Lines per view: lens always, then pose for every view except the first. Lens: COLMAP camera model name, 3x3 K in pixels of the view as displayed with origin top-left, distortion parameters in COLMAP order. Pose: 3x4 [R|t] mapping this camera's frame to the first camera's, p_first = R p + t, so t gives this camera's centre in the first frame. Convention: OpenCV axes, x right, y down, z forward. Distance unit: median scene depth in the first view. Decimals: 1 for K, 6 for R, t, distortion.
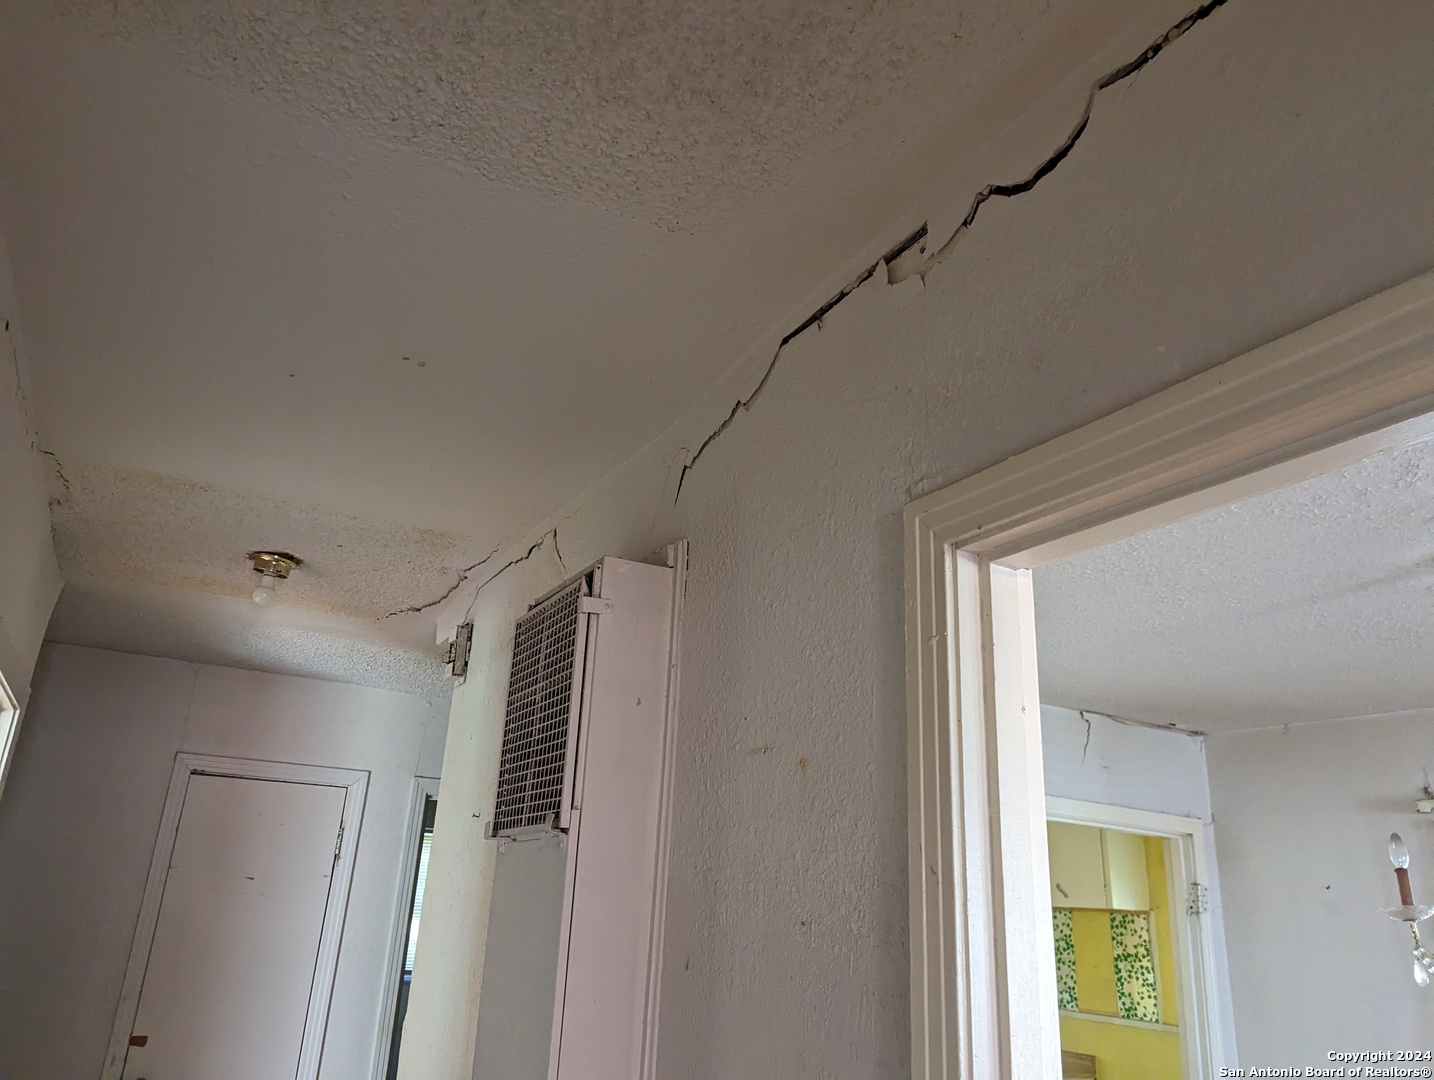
lens RADIAL K [[1008.3, 0, 711.6], [0, 1008.3, 538.8], [0, 0, 1]] dist [0.064529, -0.056983]
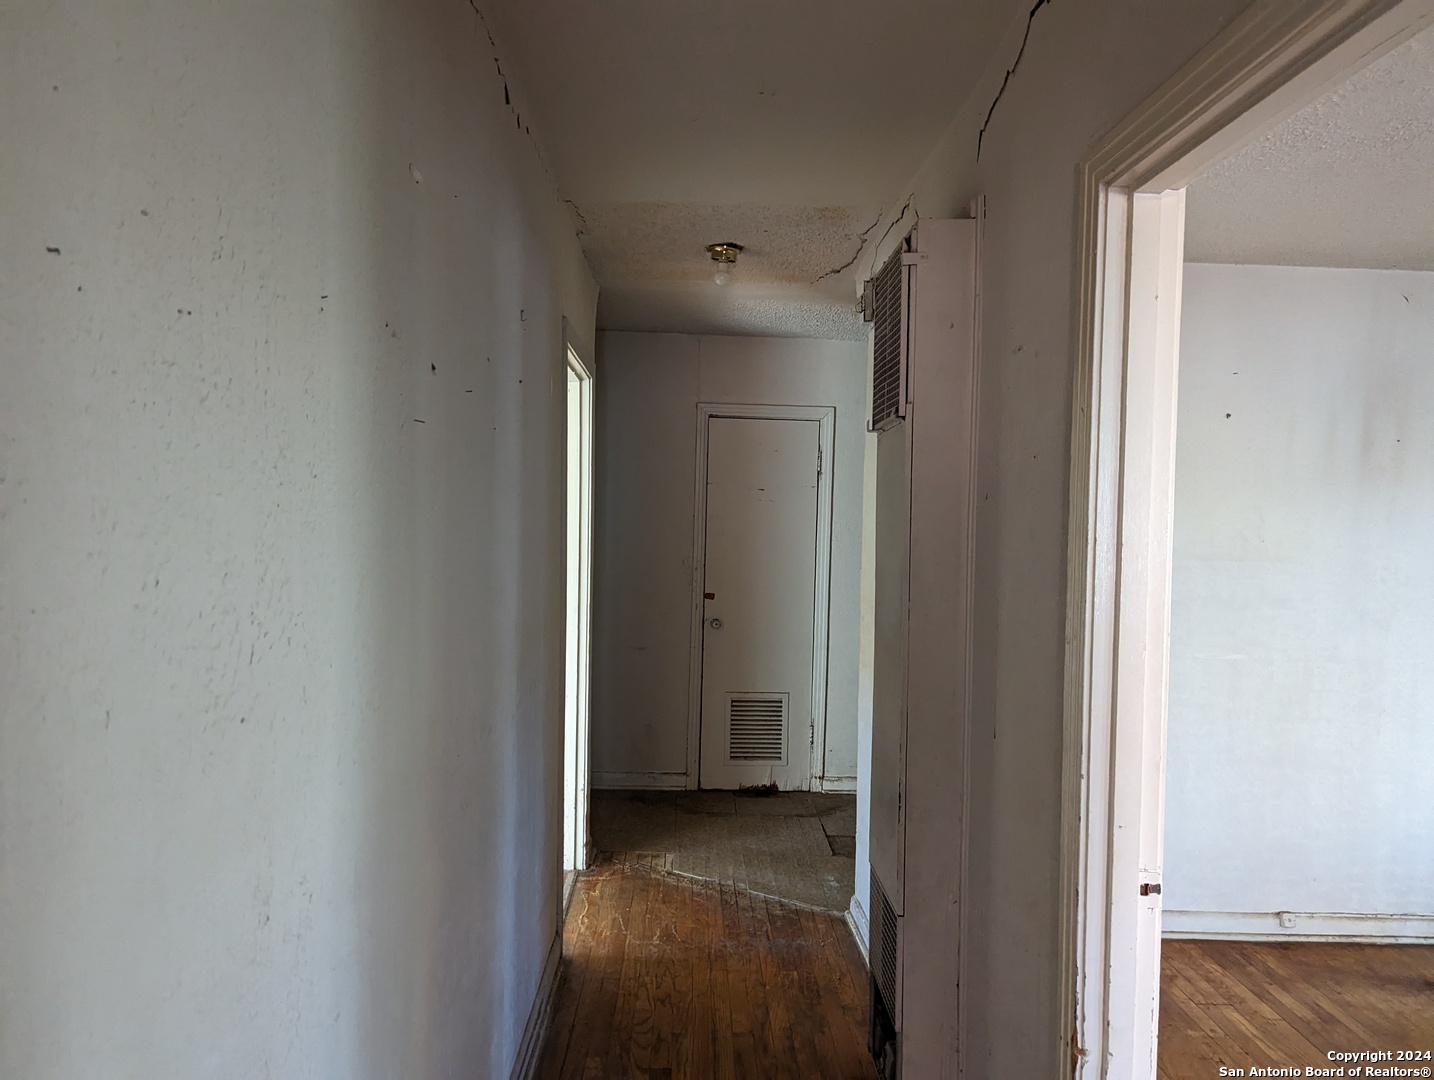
lens RADIAL K [[1008.3, 0, 719.4], [0, 1008.3, 540.2], [0, 0, 1]] dist [0.064529, -0.056983]
pose [[0.886785, -0.018455, -0.461814, 0.167735], [0.175101, 0.938132, 0.298744, -0.019515], [0.427730, -0.345785, 0.835153, -0.234220]]
